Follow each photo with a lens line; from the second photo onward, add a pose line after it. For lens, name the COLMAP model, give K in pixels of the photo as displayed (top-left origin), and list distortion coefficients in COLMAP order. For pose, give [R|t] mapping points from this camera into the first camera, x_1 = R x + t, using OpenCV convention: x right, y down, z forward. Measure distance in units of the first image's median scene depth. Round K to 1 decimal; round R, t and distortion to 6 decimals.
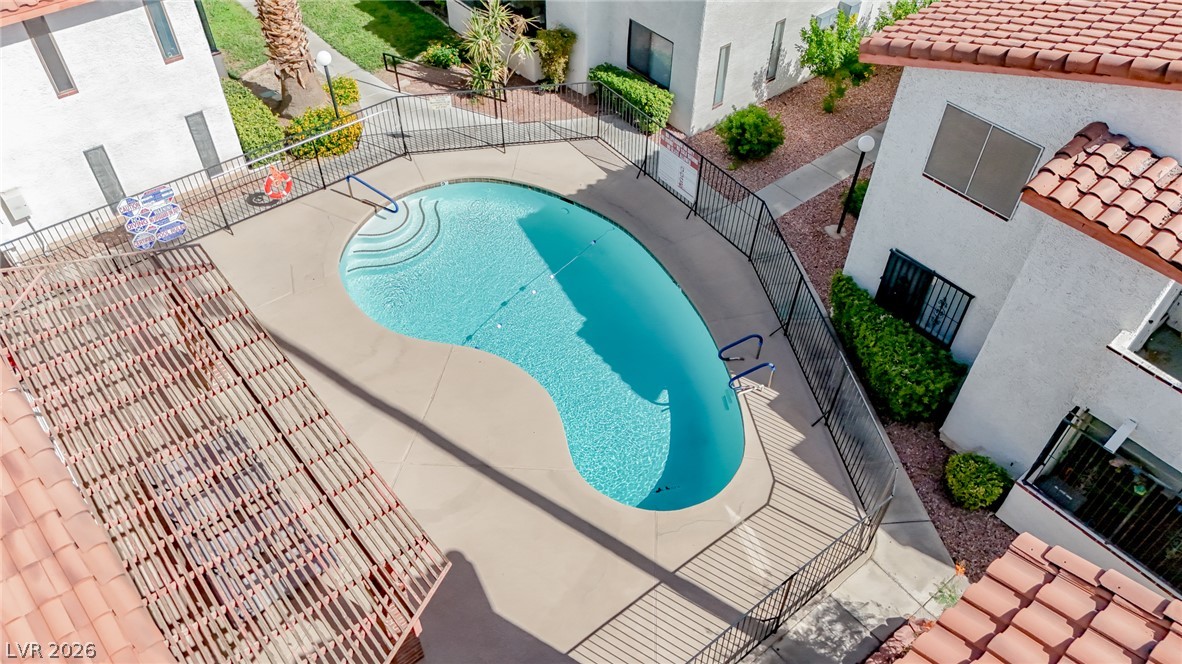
lens RADIAL K [[871.7, 0, 591.0], [0, 871.7, 332.0], [0, 0, 1]] dist [0.006834, 0.001135]
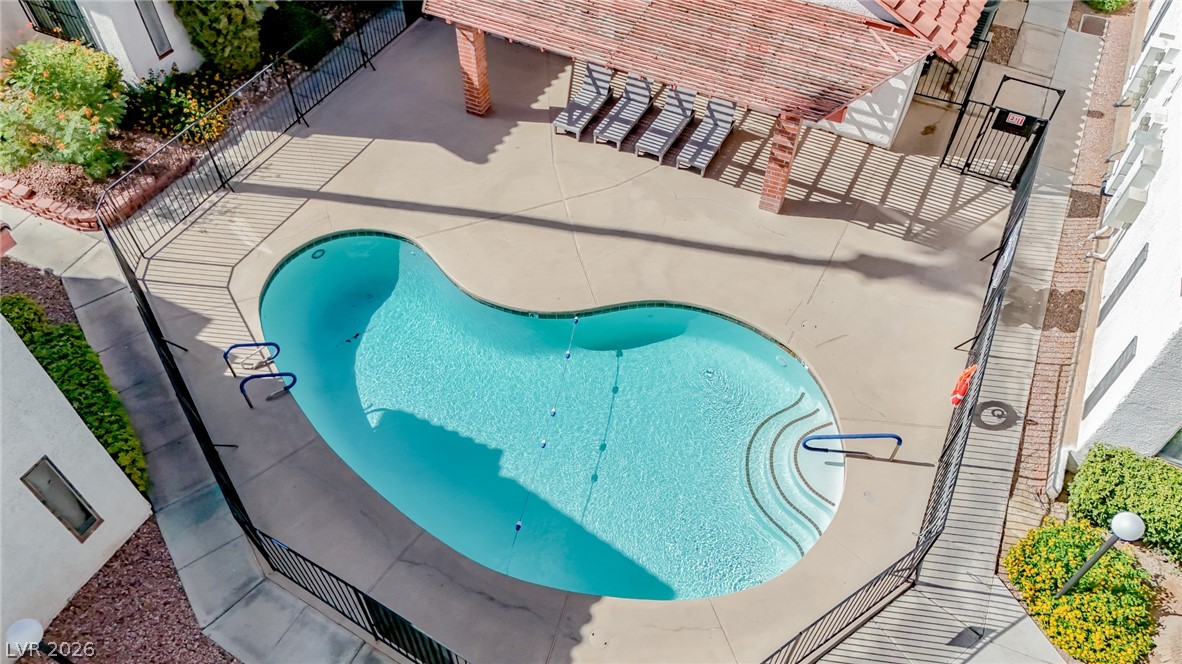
lens RADIAL K [[871.7, 0, 591.0], [0, 871.7, 332.0], [0, 0, 1]] dist [0.006834, 0.001135]
pose [[-0.909433, 0.295427, -0.292668, 0.133163], [-0.324634, -0.064522, 0.943636, -0.927704], [0.259892, 0.953184, 0.154584, 0.975525]]
